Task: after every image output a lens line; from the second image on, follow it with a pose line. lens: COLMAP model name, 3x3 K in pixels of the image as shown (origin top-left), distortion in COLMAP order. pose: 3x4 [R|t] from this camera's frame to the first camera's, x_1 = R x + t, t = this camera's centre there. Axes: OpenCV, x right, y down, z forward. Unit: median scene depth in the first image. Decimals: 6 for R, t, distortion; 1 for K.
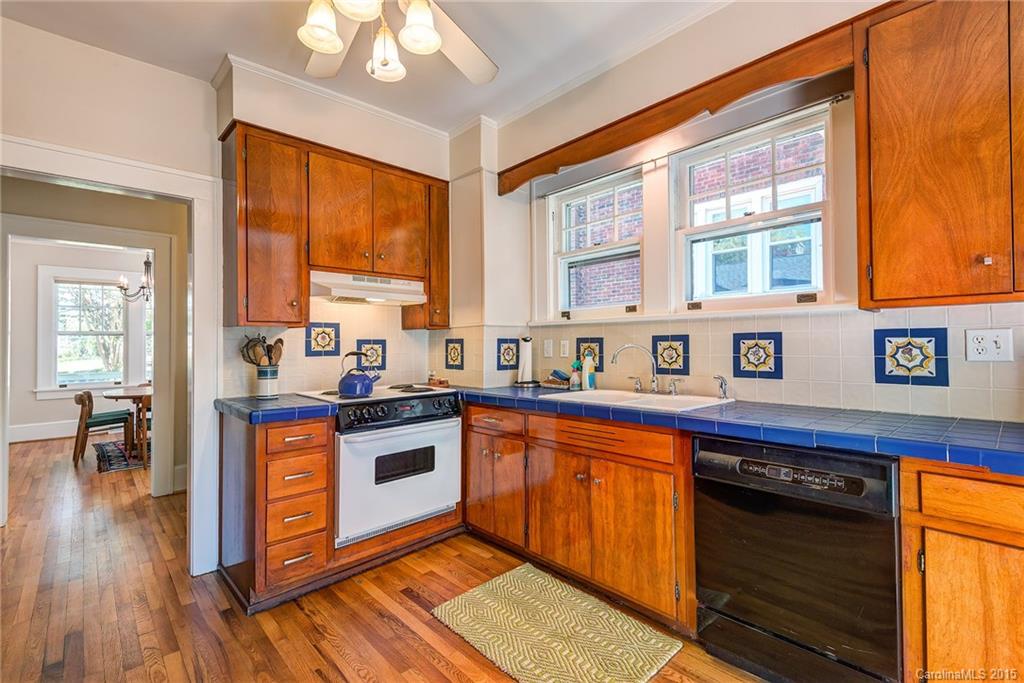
lens RADIAL K [[456.8, 0, 516.7], [0, 456.8, 340.8], [0, 0, 1]] dist [0.014802, -0.007555]
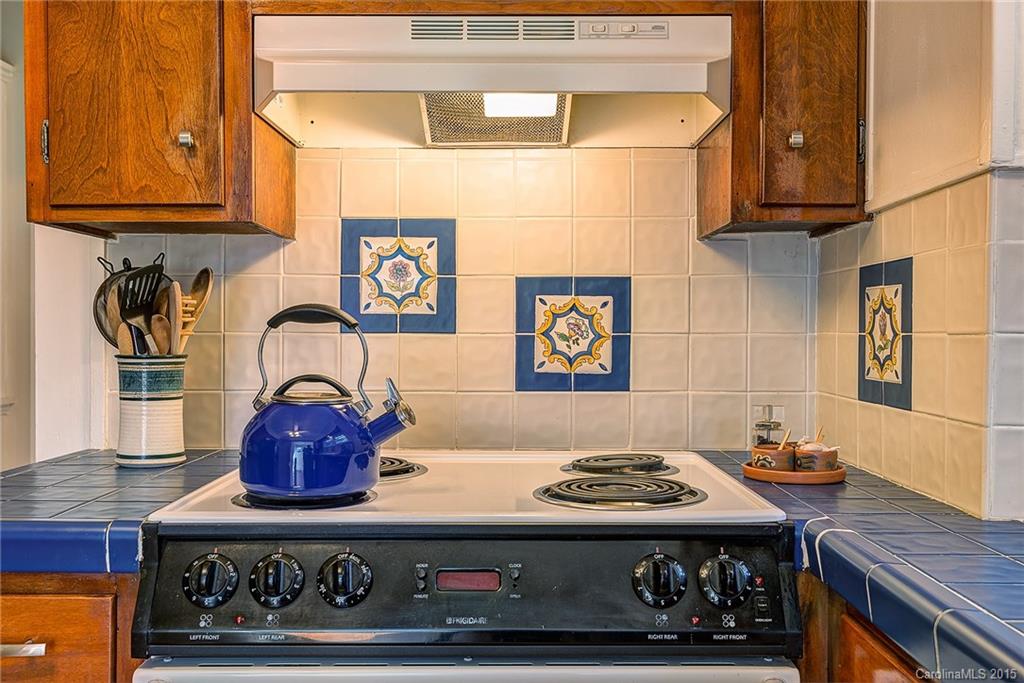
lens RADIAL K [[971.8, 0, 505.3], [0, 971.8, 343.2], [0, 0, 1]] dist [0.049505, 0.000000]
pose [[0.712703, 0.018533, -0.701221, 0.082934], [-0.002719, 0.999716, 0.023659, 0.031906], [0.701461, -0.014955, 0.712551, 0.759116]]
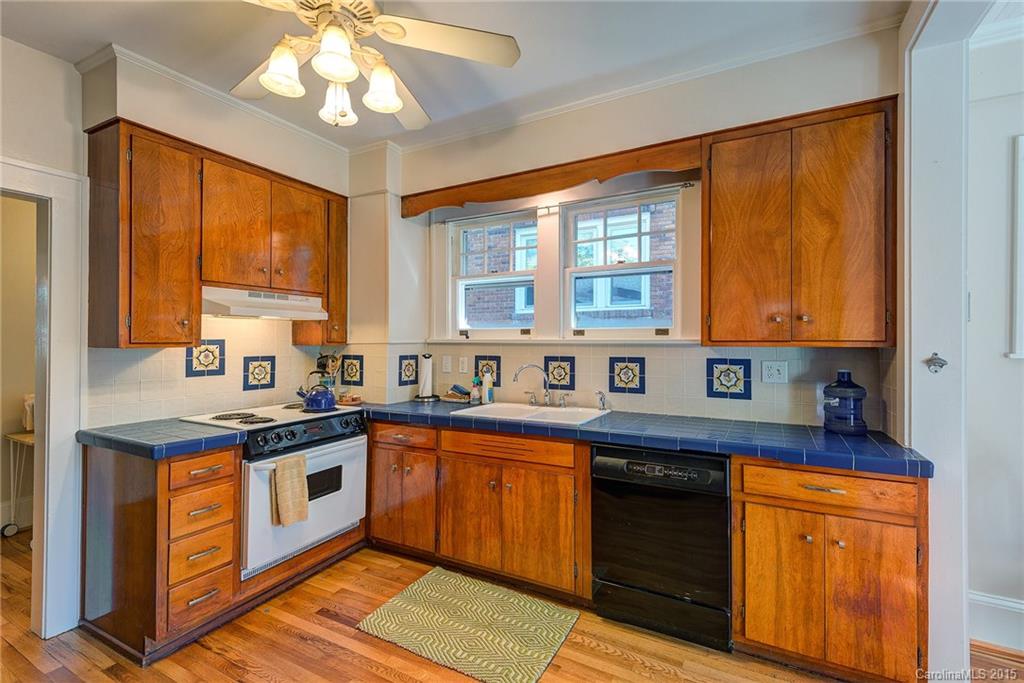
lens RADIAL K [[456.8, 0, 514.5], [0, 456.8, 341.9], [0, 0, 1]] dist [0.014802, -0.007555]
pose [[0.948010, 0.009750, 0.318092, -0.163243], [-0.012373, 0.999904, 0.006229, -0.060667], [-0.318001, -0.009841, 0.948039, -0.090150]]
